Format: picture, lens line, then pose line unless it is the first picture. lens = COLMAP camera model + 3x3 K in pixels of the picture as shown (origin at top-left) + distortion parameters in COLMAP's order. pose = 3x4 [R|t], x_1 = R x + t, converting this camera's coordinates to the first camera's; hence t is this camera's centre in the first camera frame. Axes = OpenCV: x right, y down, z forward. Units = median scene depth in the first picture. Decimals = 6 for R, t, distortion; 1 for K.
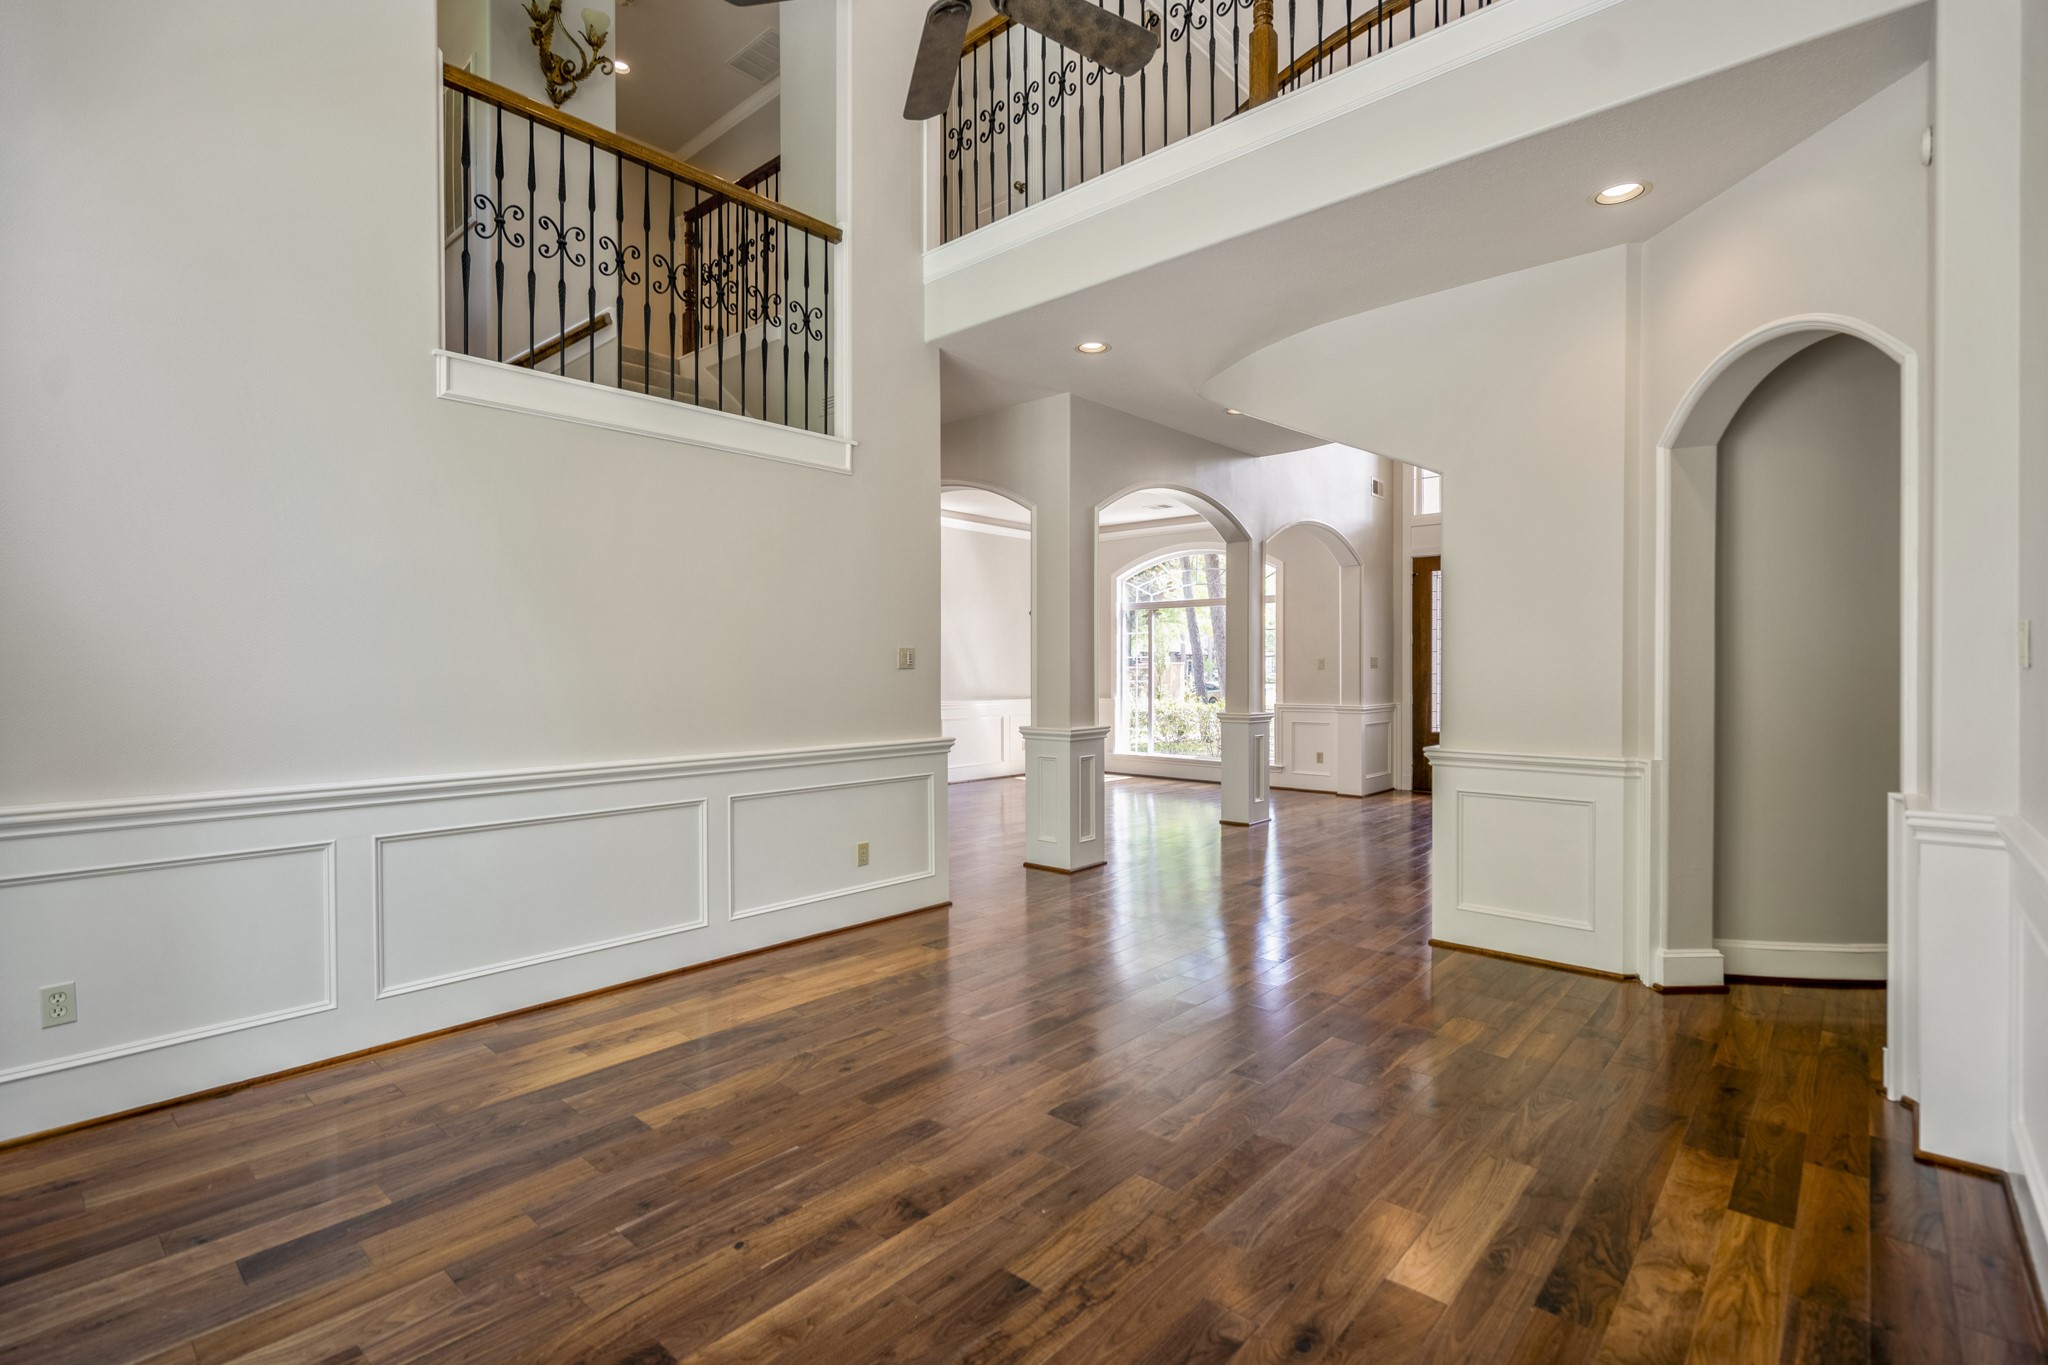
lens RADIAL K [[957.2, 0, 1023.9], [0, 957.2, 678.4], [0, 0, 1]] dist [-0.000241, 0.000536]
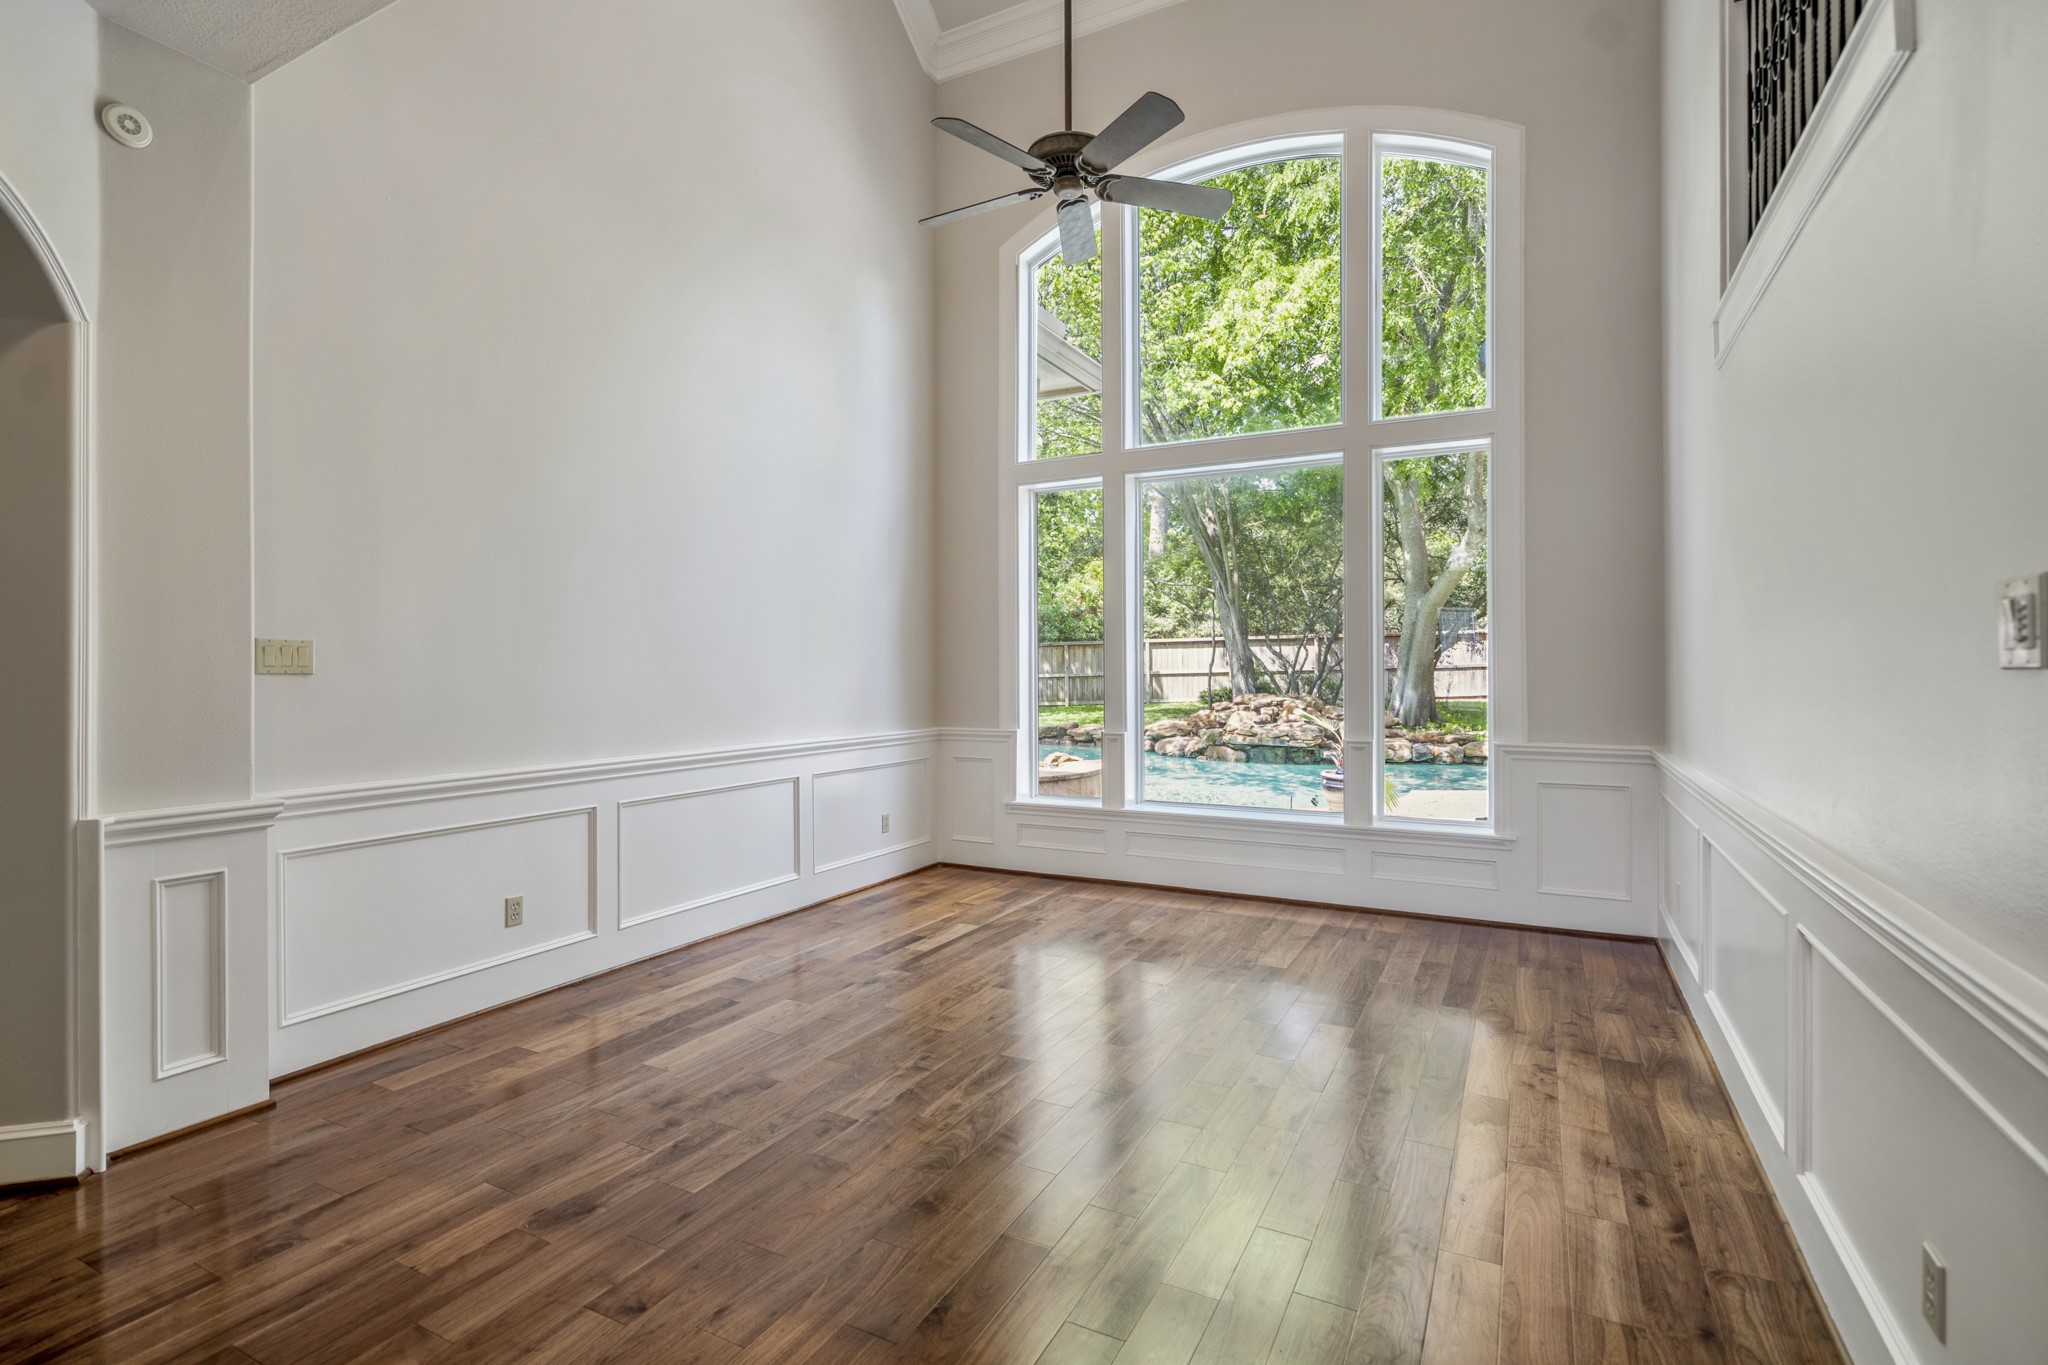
lens RADIAL K [[957.2, 0, 1024.2], [0, 957.2, 671.5], [0, 0, 1]] dist [-0.000241, 0.000536]
pose [[-0.970035, 0.006790, -0.242872, 0.324025], [0.004695, 0.999947, 0.009204, -0.021696], [0.242921, 0.007788, -0.970015, 2.219456]]
